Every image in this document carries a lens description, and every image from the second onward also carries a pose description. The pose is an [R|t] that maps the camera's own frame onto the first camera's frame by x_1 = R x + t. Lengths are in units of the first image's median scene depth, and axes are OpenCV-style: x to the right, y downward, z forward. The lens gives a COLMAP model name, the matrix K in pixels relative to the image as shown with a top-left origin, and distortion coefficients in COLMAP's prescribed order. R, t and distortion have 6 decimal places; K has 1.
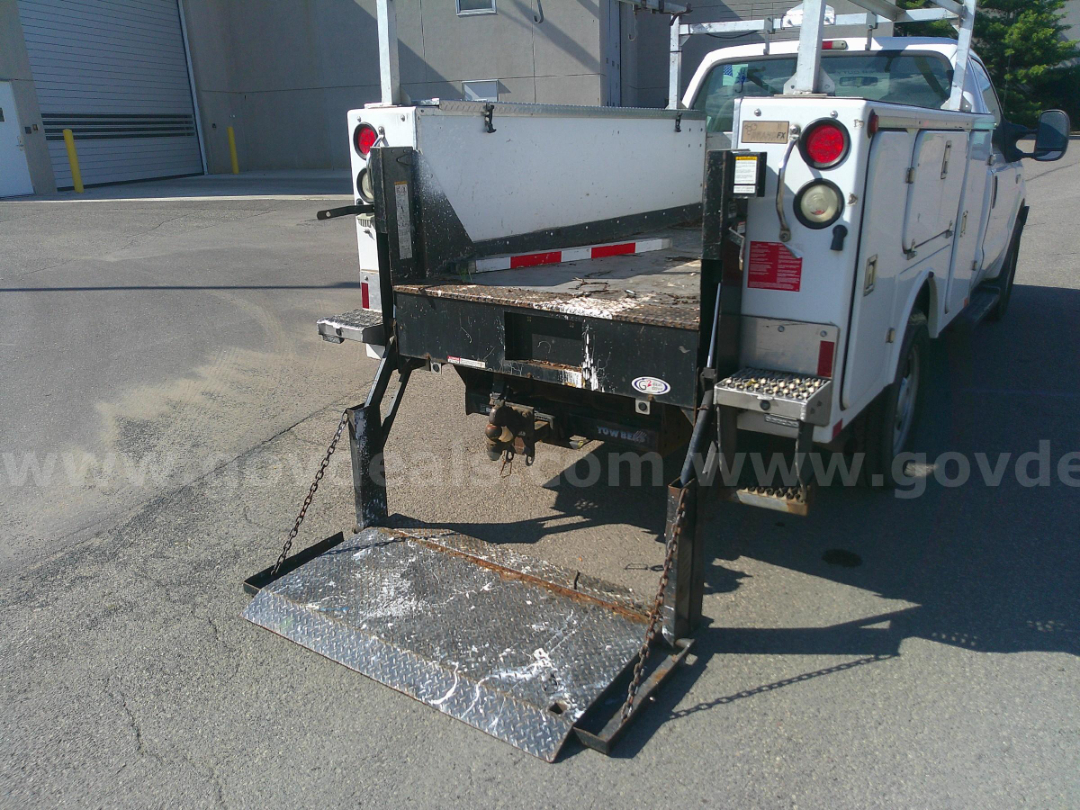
lens RADIAL K [[843.8, 0, 540.0], [0, 843.8, 405.0], [0, 0, 1]] dist [0.037162, -0.078613]
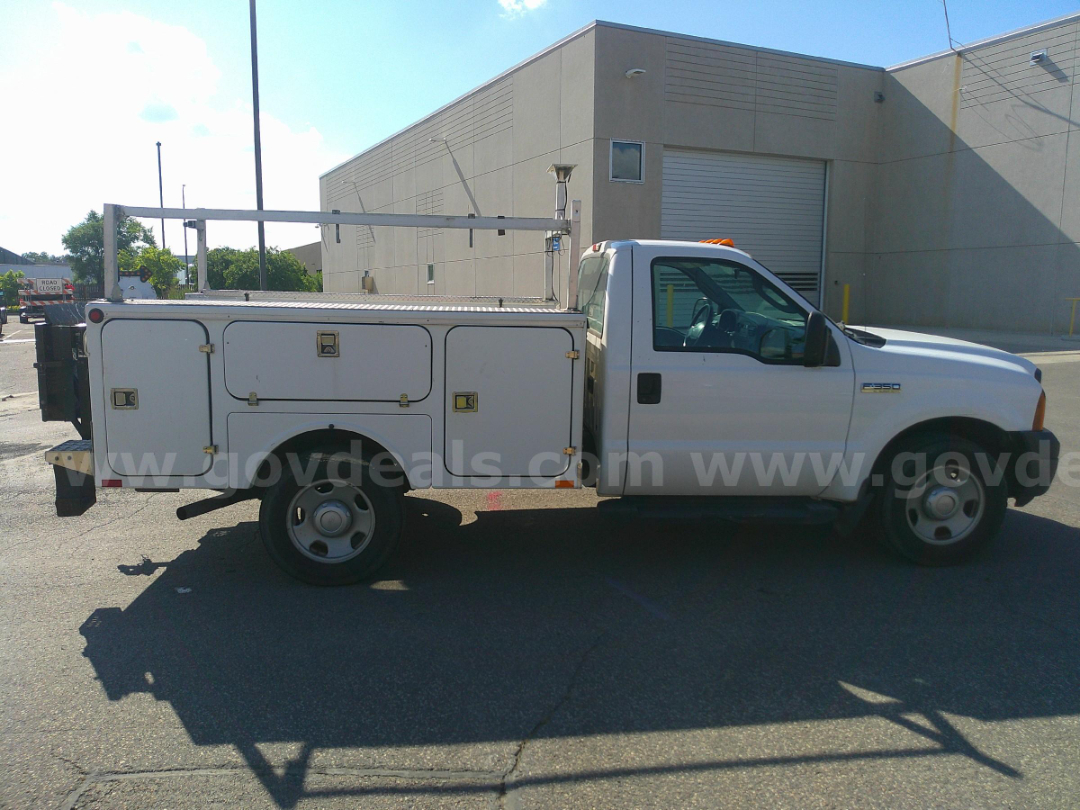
lens RADIAL K [[838.5, 0, 532.3], [0, 838.5, 399.8], [0, 0, 1]] dist [0.045757, -0.076893]
pose [[0.619897, 0.134952, -0.772992, 2.073818], [-0.265225, 0.963157, -0.044545, -0.271800], [0.738501, 0.232630, 0.632851, 0.474494]]
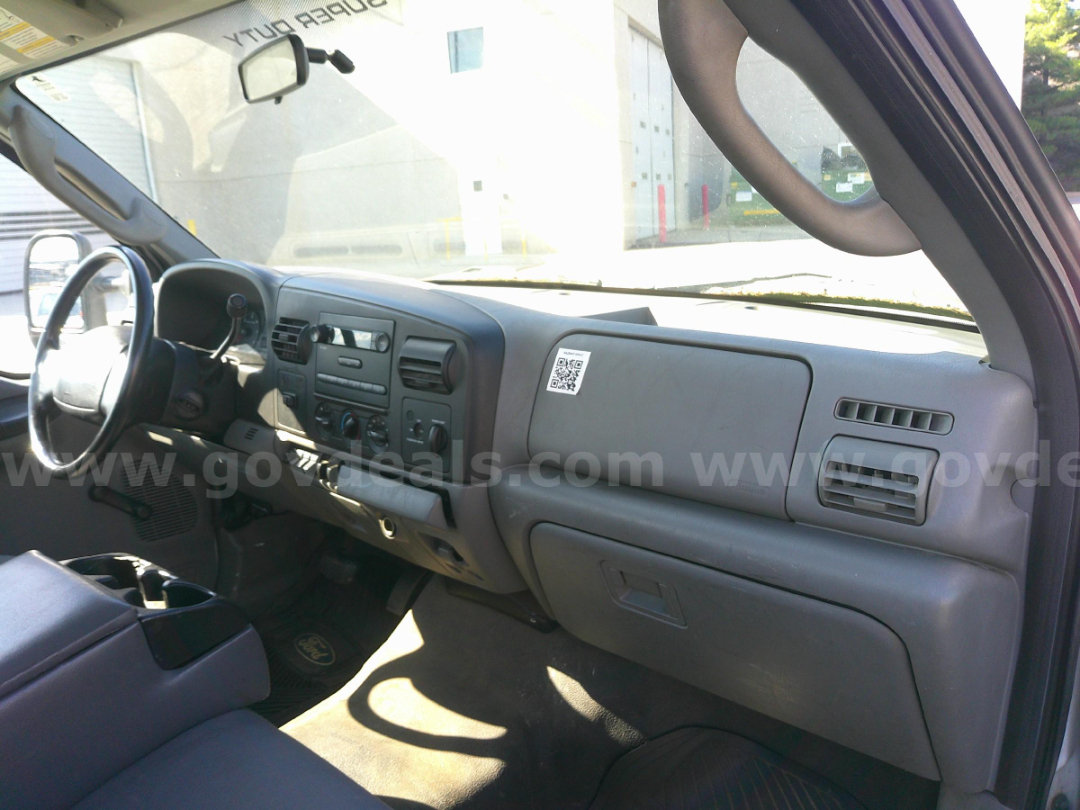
lens RADIAL K [[838.5, 0, 532.3], [0, 838.5, 399.8], [0, 0, 1]] dist [0.045757, -0.076893]
pose [[0.990420, 0.000482, -0.138084, 0.955911], [-0.012451, 0.996232, -0.085831, -0.599616], [0.137522, 0.086728, 0.986694, 1.678366]]
